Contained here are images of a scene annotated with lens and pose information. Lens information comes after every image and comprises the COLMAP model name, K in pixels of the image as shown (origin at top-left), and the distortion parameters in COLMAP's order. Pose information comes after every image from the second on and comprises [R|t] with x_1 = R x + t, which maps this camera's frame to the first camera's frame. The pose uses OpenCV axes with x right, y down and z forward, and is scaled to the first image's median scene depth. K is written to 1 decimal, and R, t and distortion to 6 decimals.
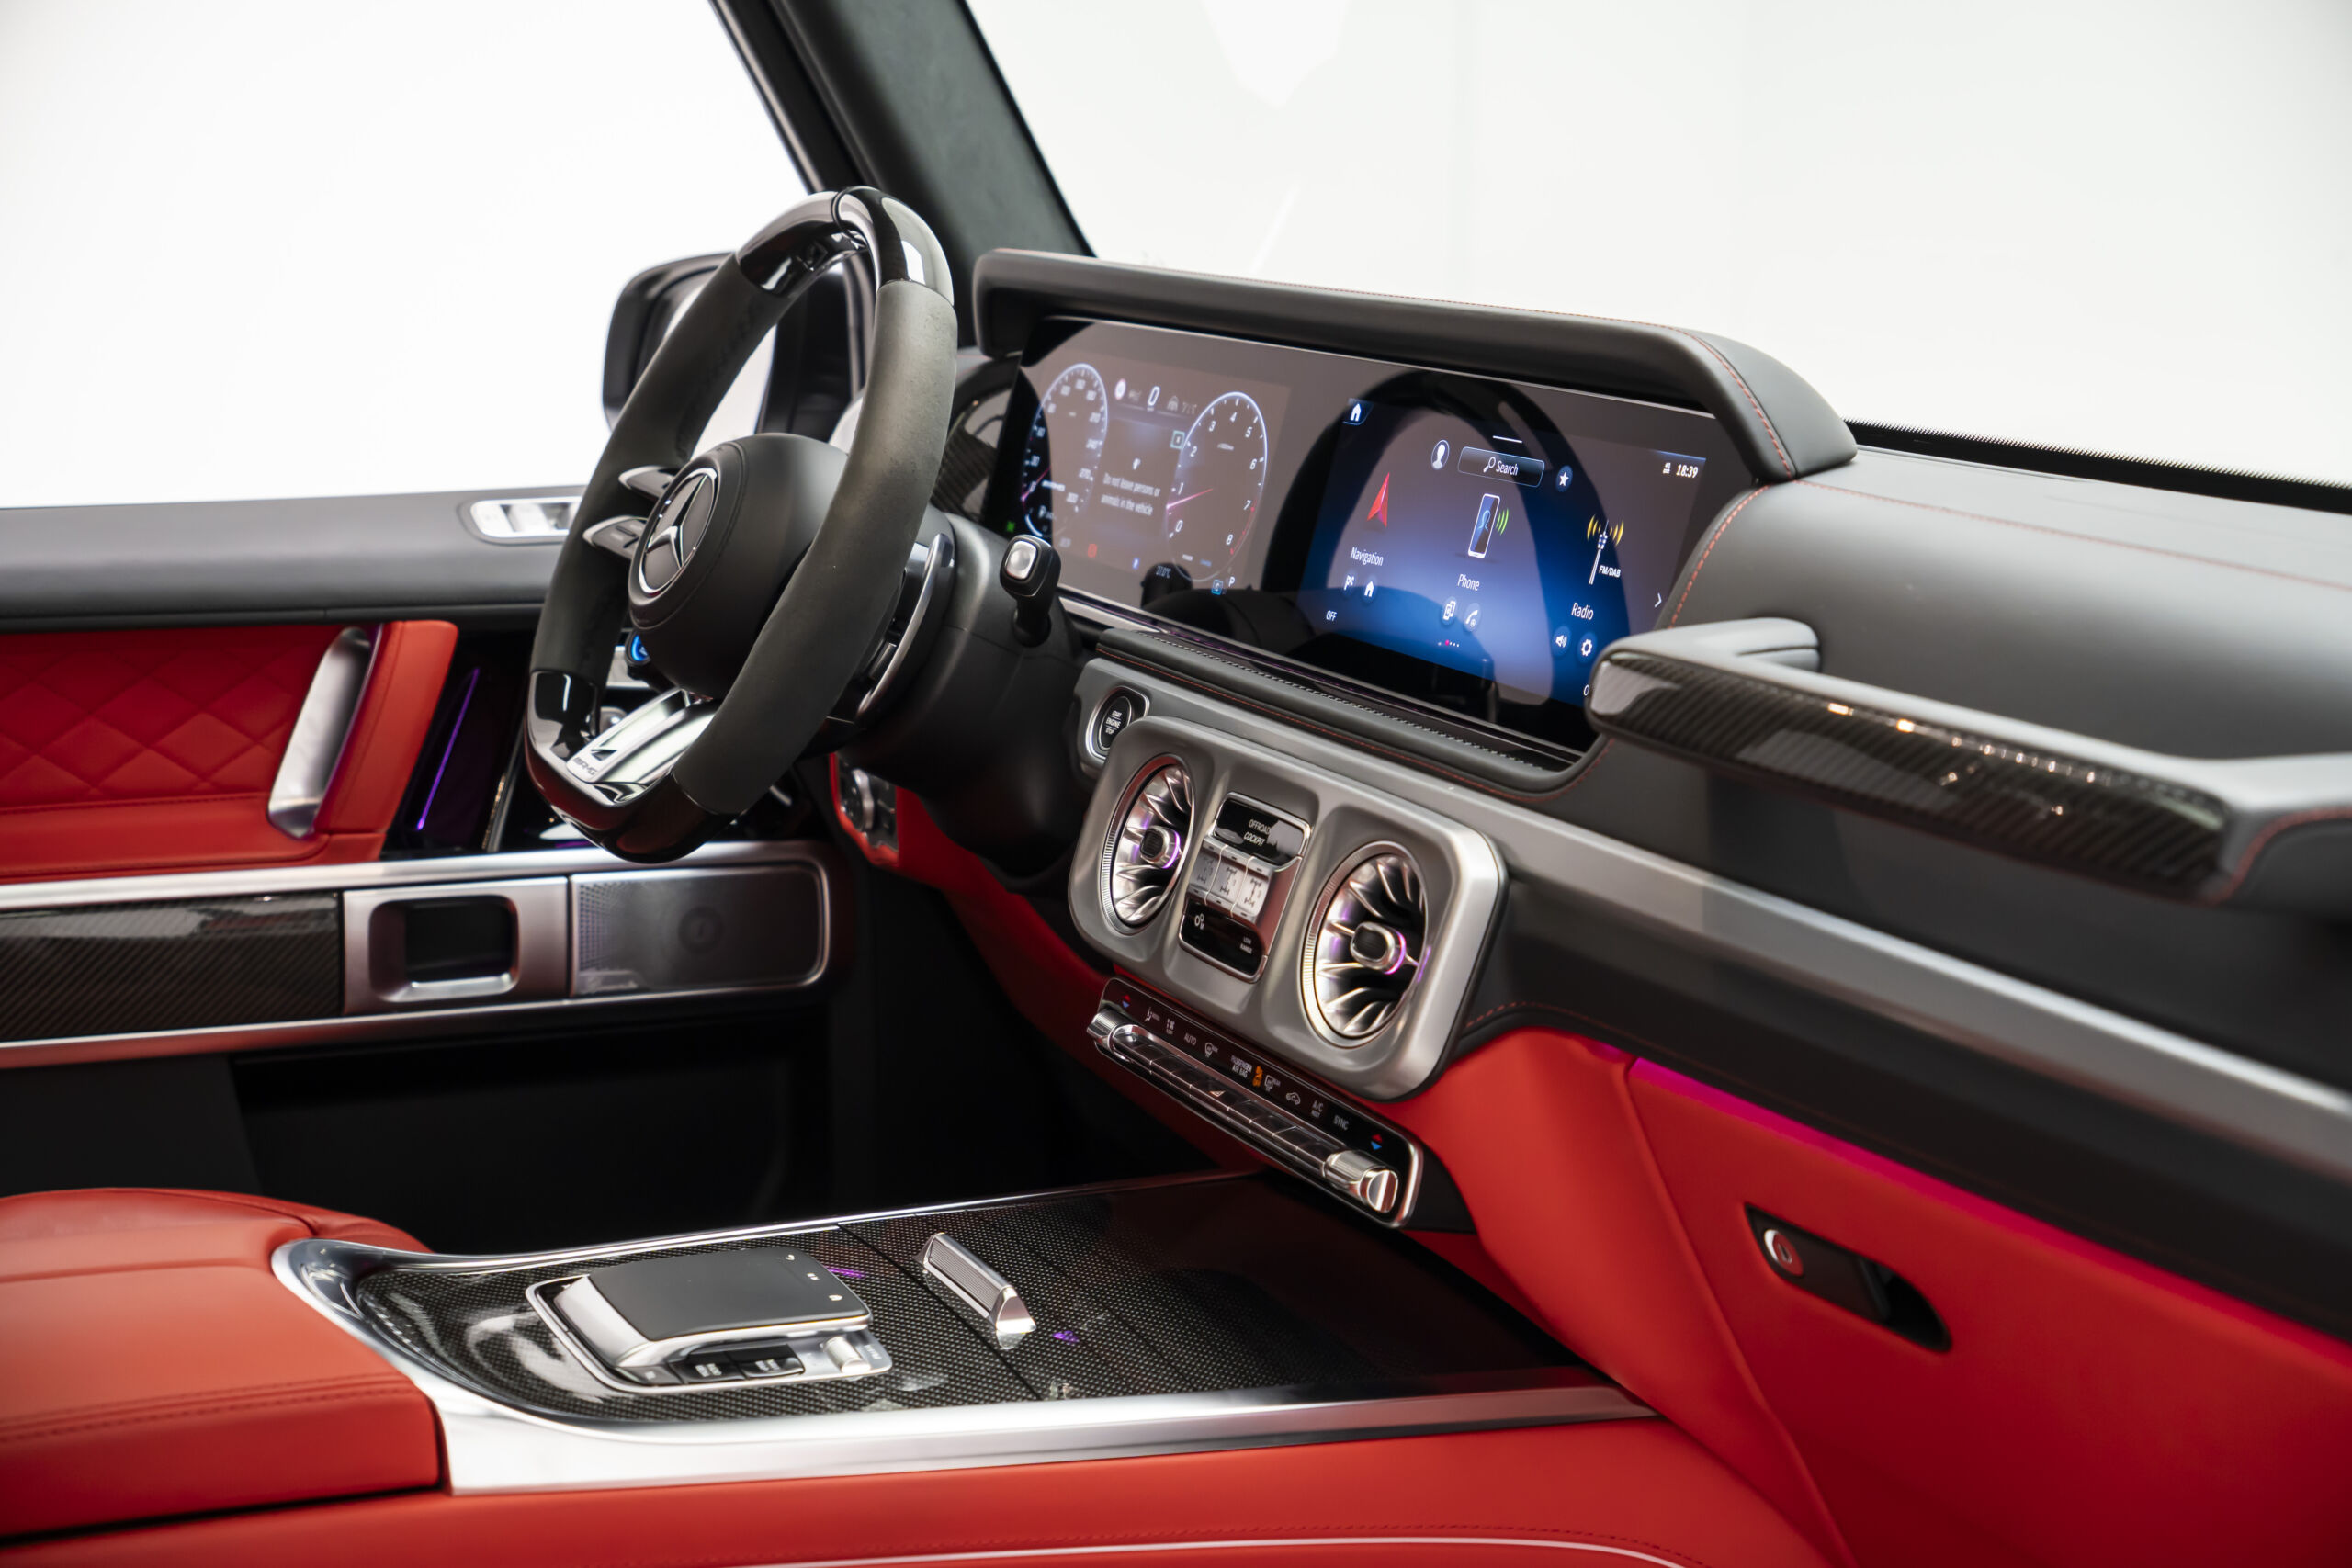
lens RADIAL K [[3334.3, 0, 1176.0], [0, 3334.3, 784.0], [0, 0, 1]] dist [0.179419, -0.001966]
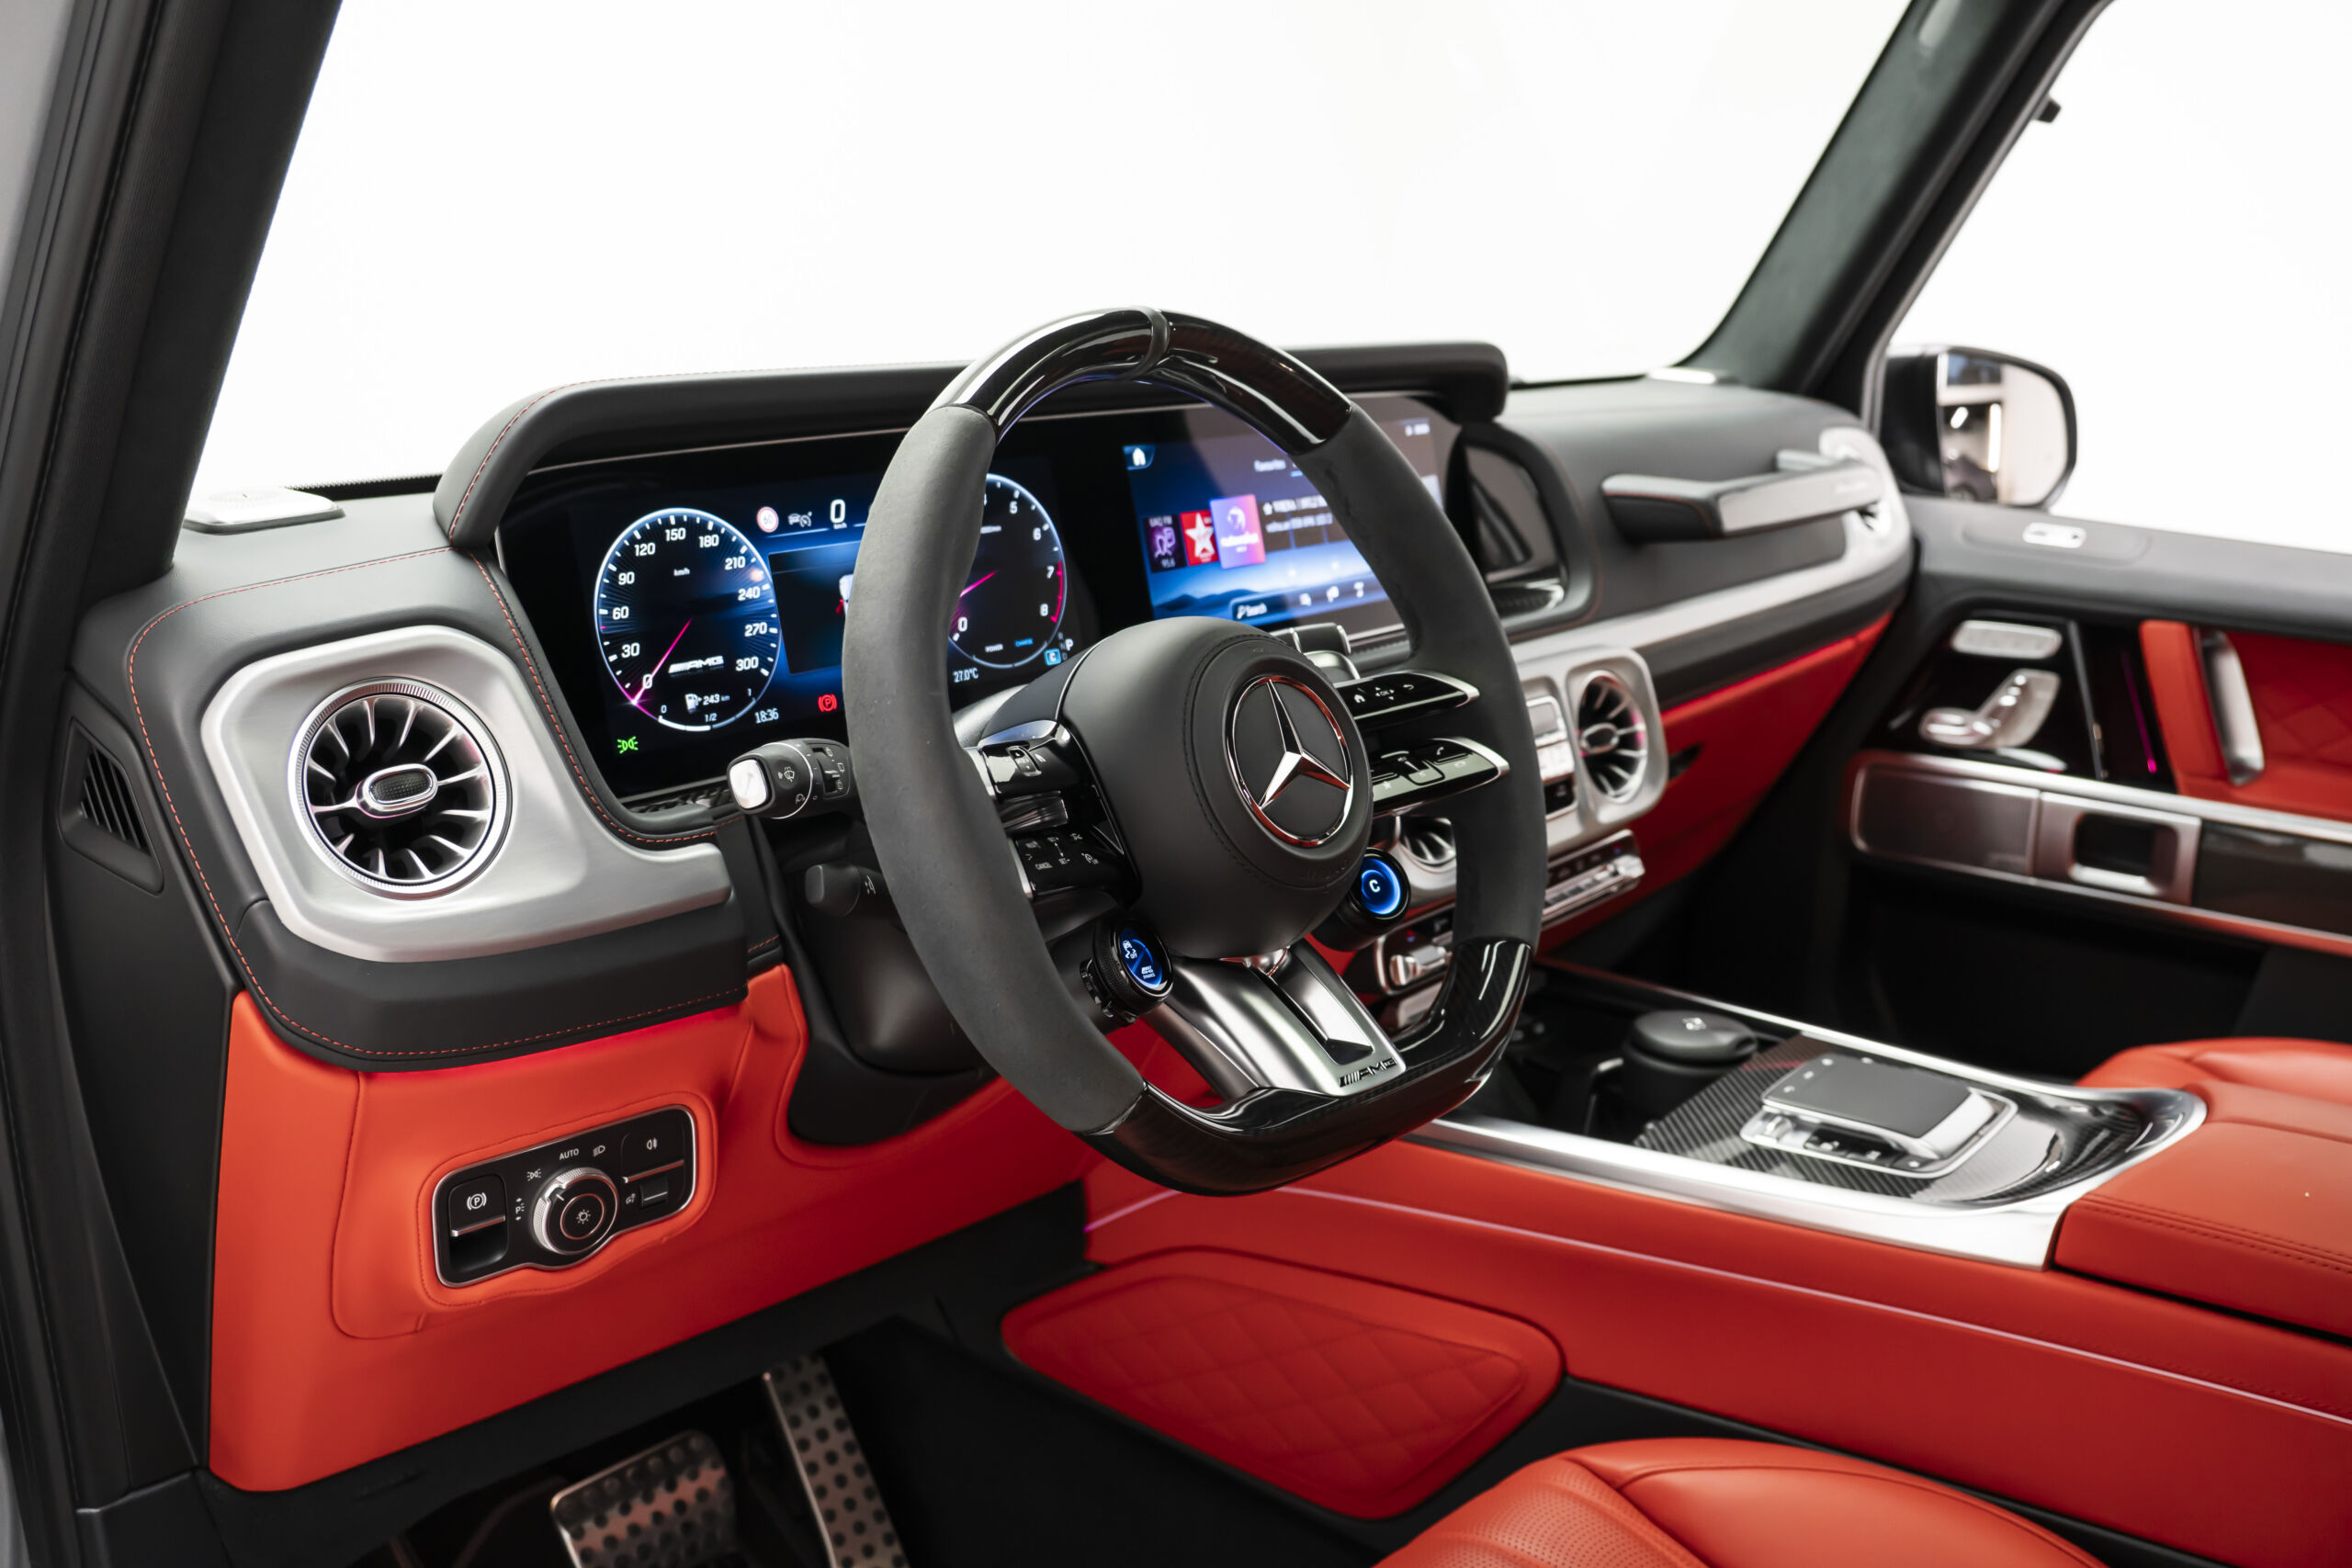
lens RADIAL K [[2041.2, 0, 1176.0], [0, 2041.2, 784.0], [0, 0, 1]] dist [-0.153784, 0.003479]
pose [[-0.377871, -0.272912, 0.884721, -0.573466], [0.155436, 0.923307, 0.351203, -0.239689], [-0.912717, 0.270227, -0.306471, 1.178734]]
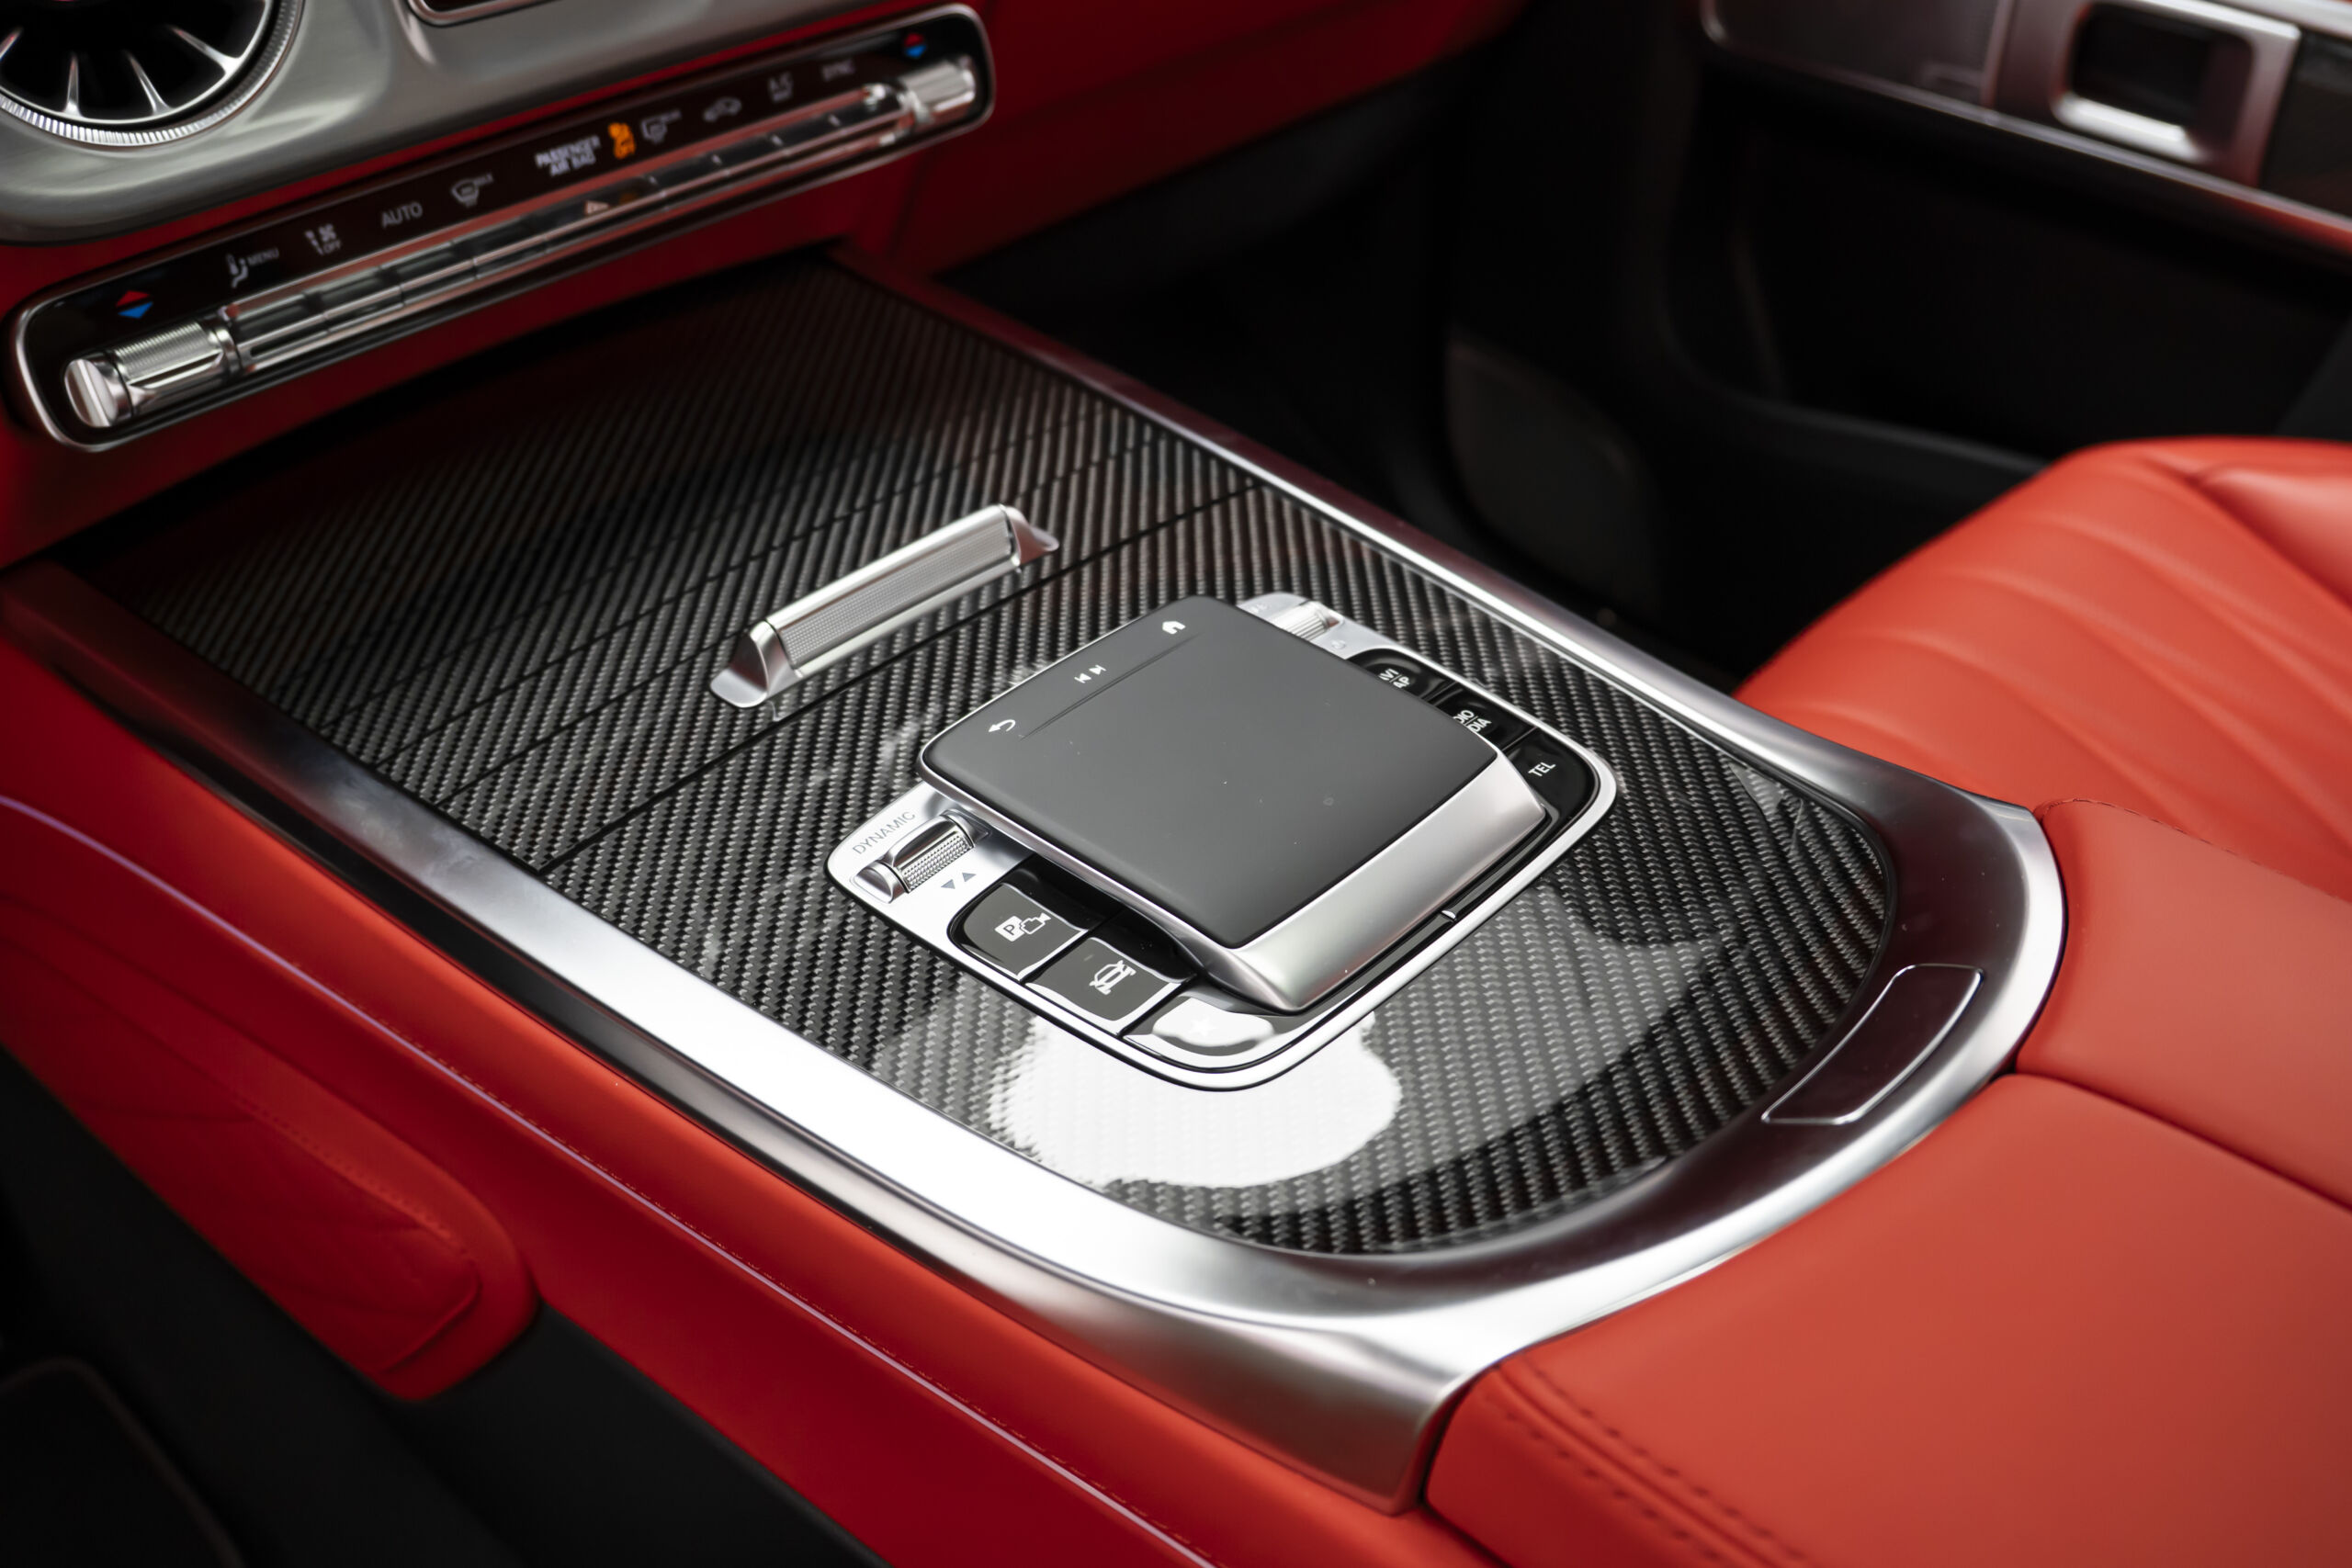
lens RADIAL K [[1963.0, 0, 1205.8], [0, 1963.0, 780.1], [0, 0, 1]] dist [-0.221879, 0.138637]
pose [[-0.339063, -0.618444, 0.708917, -0.281708], [0.161080, 0.704262, 0.691425, -0.044780], [-0.926871, 0.348629, -0.139170, 0.834169]]
